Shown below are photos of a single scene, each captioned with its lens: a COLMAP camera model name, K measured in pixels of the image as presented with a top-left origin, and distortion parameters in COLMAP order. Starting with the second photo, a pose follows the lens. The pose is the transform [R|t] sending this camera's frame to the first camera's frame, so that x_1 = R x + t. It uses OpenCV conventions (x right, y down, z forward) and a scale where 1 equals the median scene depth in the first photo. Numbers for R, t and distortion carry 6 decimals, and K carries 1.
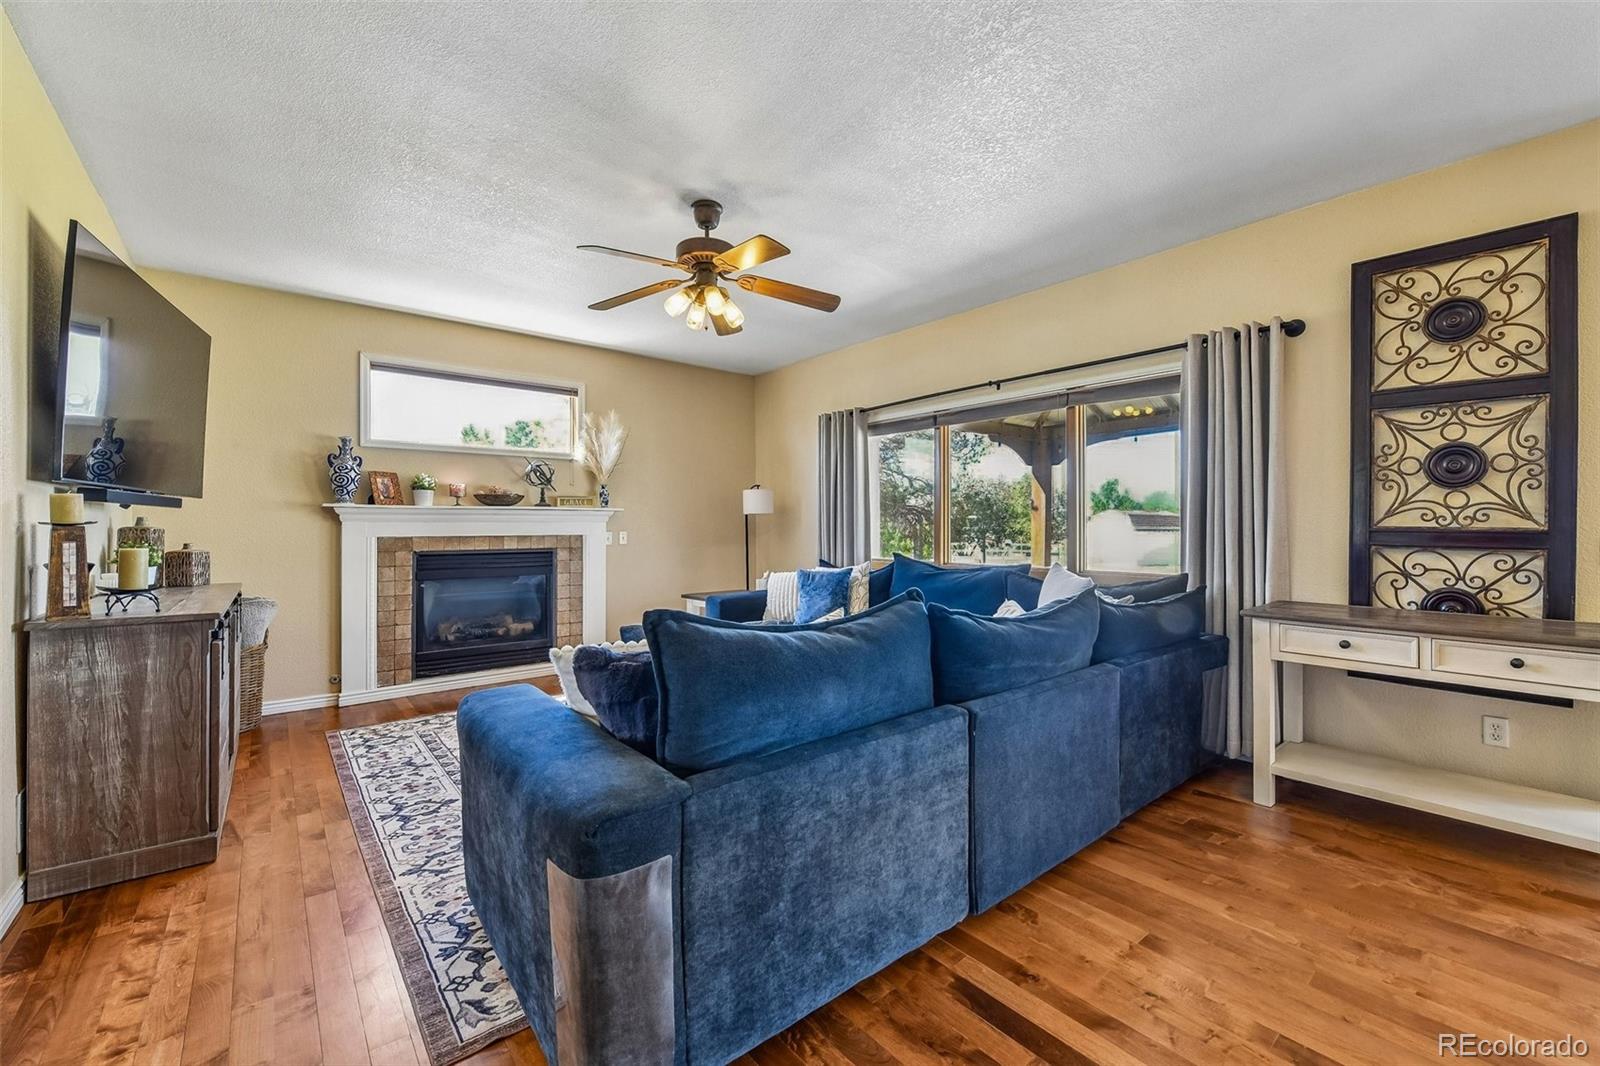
lens RADIAL K [[645.4, 0, 811.9], [0, 645.4, 529.0], [0, 0, 1]] dist [0.000583, -0.000439]
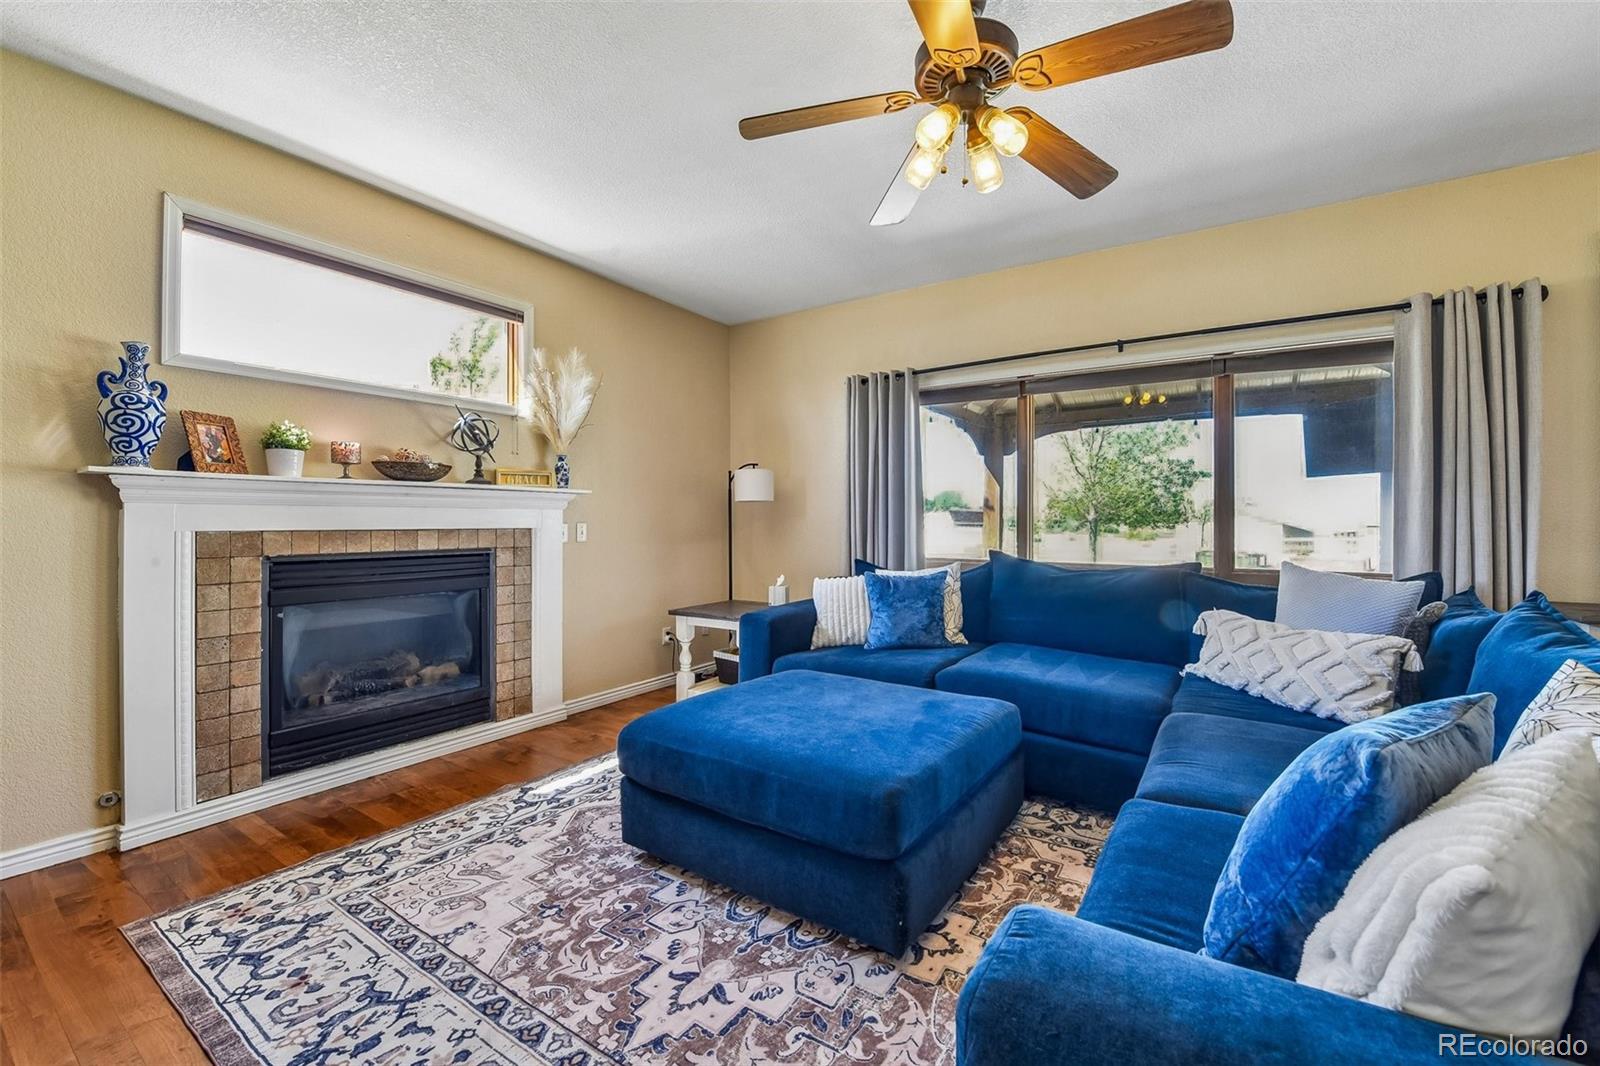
lens RADIAL K [[629.6, 0, 780.1], [0, 629.6, 521.9], [0, 0, 1]] dist [-0.018221, -0.000540]
pose [[0.956073, 0.002521, 0.293117, -0.340374], [-0.001123, 0.999987, -0.004939, 0.006329], [-0.293126, 0.004393, 0.956064, 0.337317]]
